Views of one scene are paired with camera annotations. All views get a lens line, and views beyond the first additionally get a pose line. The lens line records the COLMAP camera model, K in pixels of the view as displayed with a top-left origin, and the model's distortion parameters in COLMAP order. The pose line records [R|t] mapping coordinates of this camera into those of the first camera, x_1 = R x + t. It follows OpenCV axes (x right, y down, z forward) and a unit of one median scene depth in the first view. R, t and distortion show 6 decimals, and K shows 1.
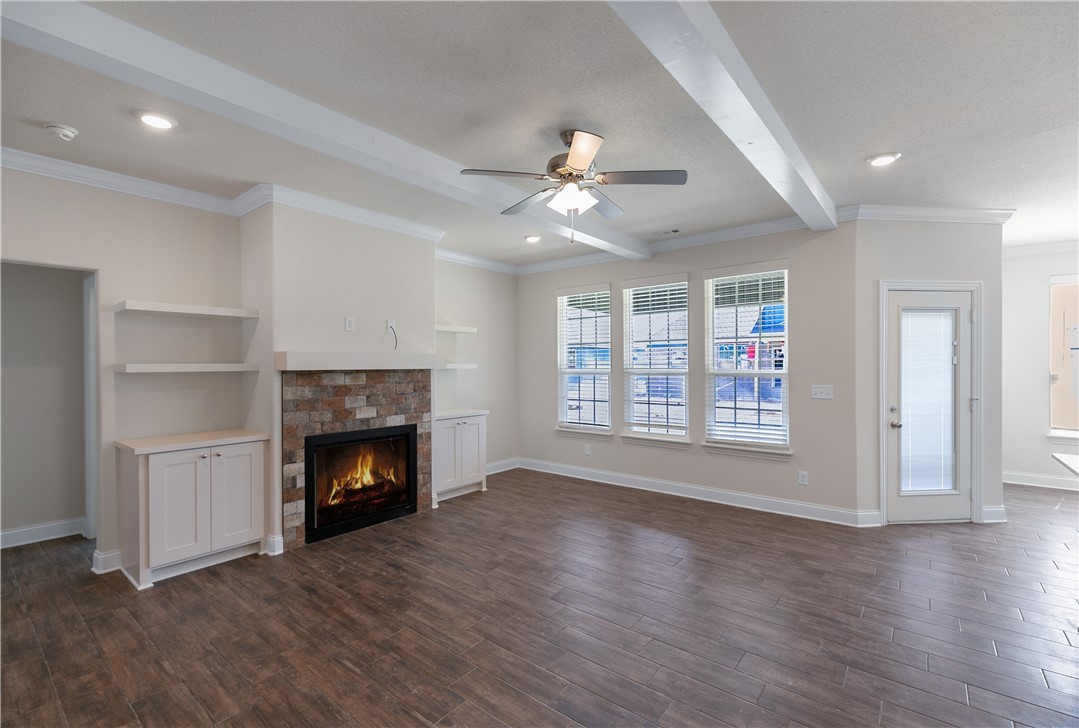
lens RADIAL K [[475.1, 0, 540.4], [0, 475.1, 364.7], [0, 0, 1]] dist [-0.001253, -0.000328]
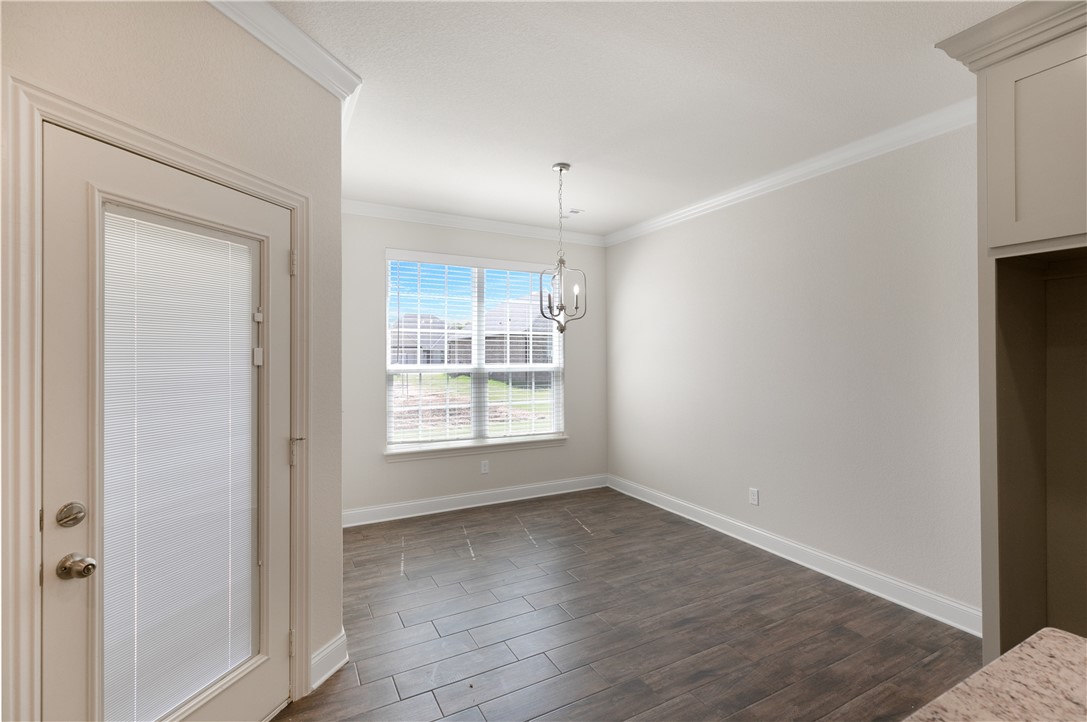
lens RADIAL K [[492.4, 0, 544.7], [0, 492.4, 351.4], [0, 0, 1]] dist [0.007983, -0.000442]
pose [[0.382923, 0.011113, 0.923714, 0.541536], [0.007298, 0.999860, -0.015054, -0.005217], [-0.923752, 0.012505, 0.382788, 0.569002]]
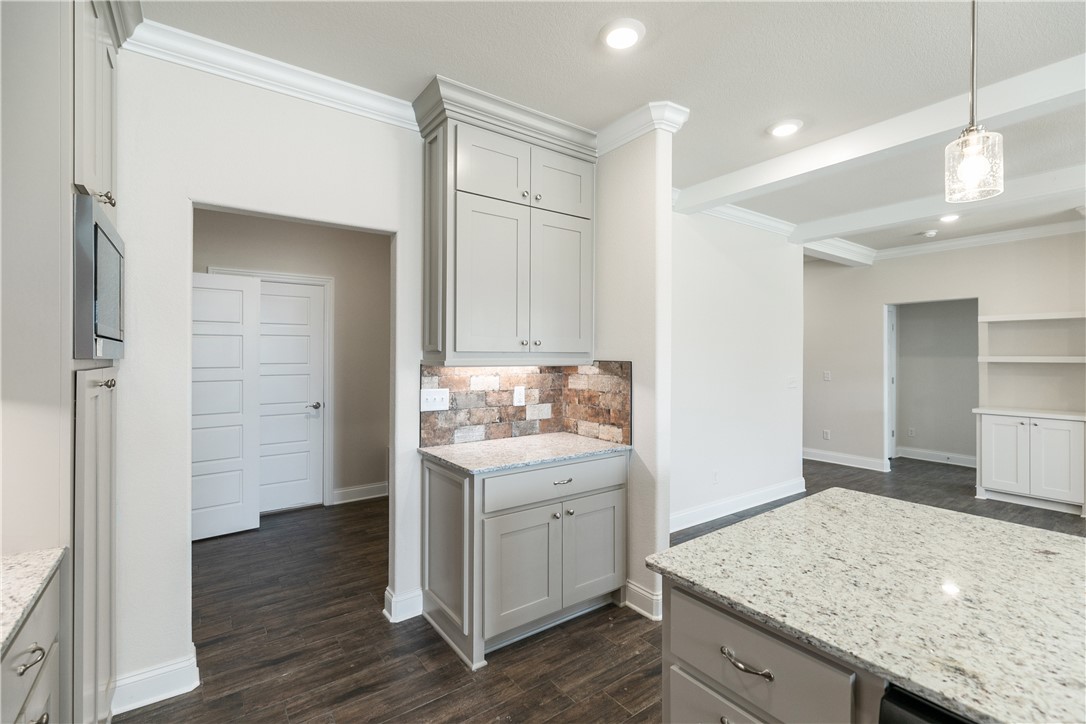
lens RADIAL K [[486.2, 0, 542.1], [0, 486.2, 353.7], [0, 0, 1]] dist [0.002415, -0.000301]
pose [[-0.256491, -0.000628, -0.966547, 0.768605], [-0.007821, 0.999968, 0.001426, 0.000150], [0.966515, 0.007925, -0.256487, 0.005845]]
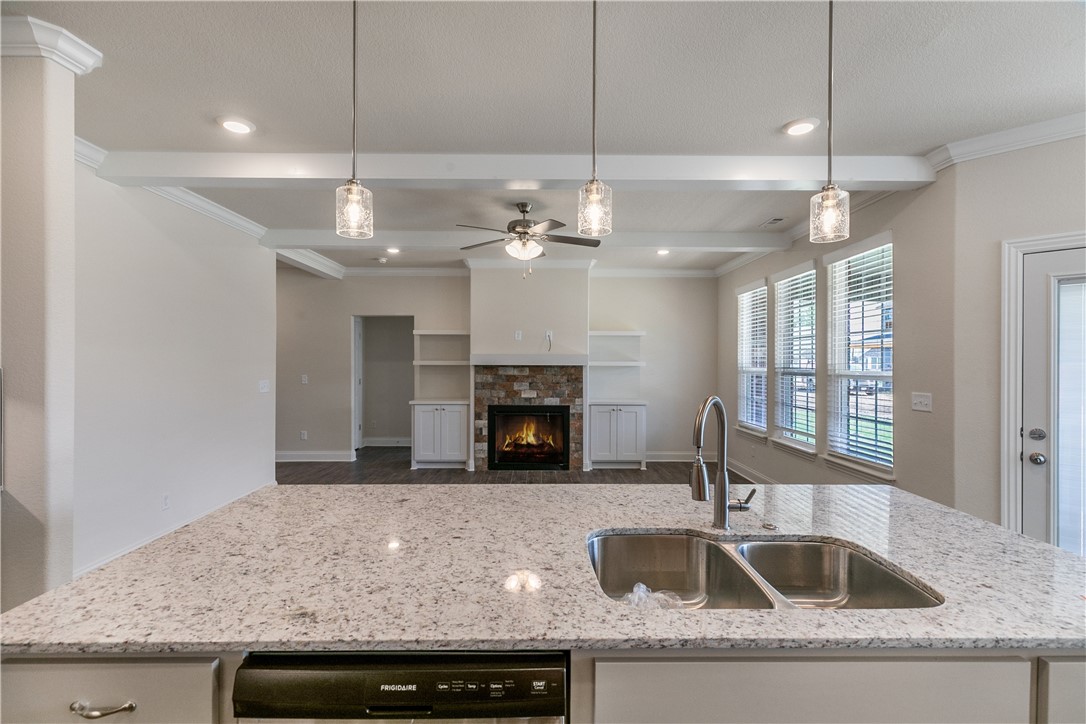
lens RADIAL K [[486.8, 0, 535.4], [0, 486.8, 363.3], [0, 0, 1]] dist [0.004442, -0.000653]
pose [[0.640645, 0.008181, -0.767794, 0.786248], [-0.008945, 0.999955, 0.003192, -0.000170], [0.767785, 0.004823, 0.640689, 0.035747]]
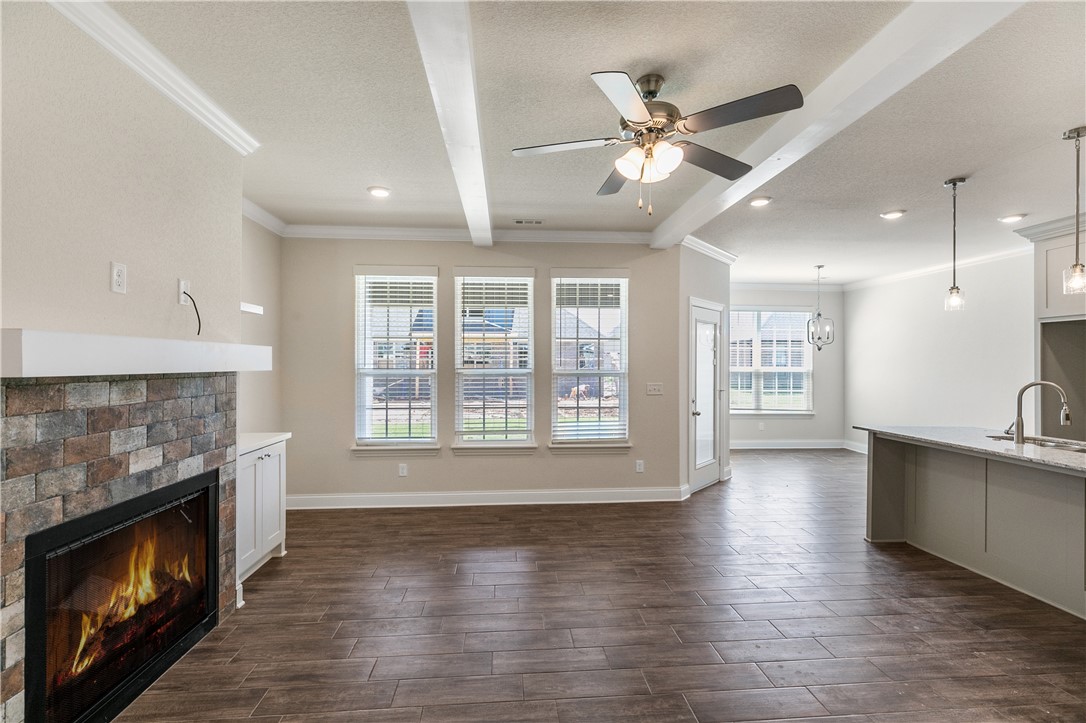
lens RADIAL K [[480.9, 0, 543.0], [0, 480.9, 361.5], [0, 0, 1]] dist [-0.000943, -0.000751]
pose [[0.730149, 0.006750, 0.683255, -0.392301], [-0.003402, 0.999975, -0.006244, -0.000435], [-0.683280, 0.002234, 0.730153, 0.332489]]
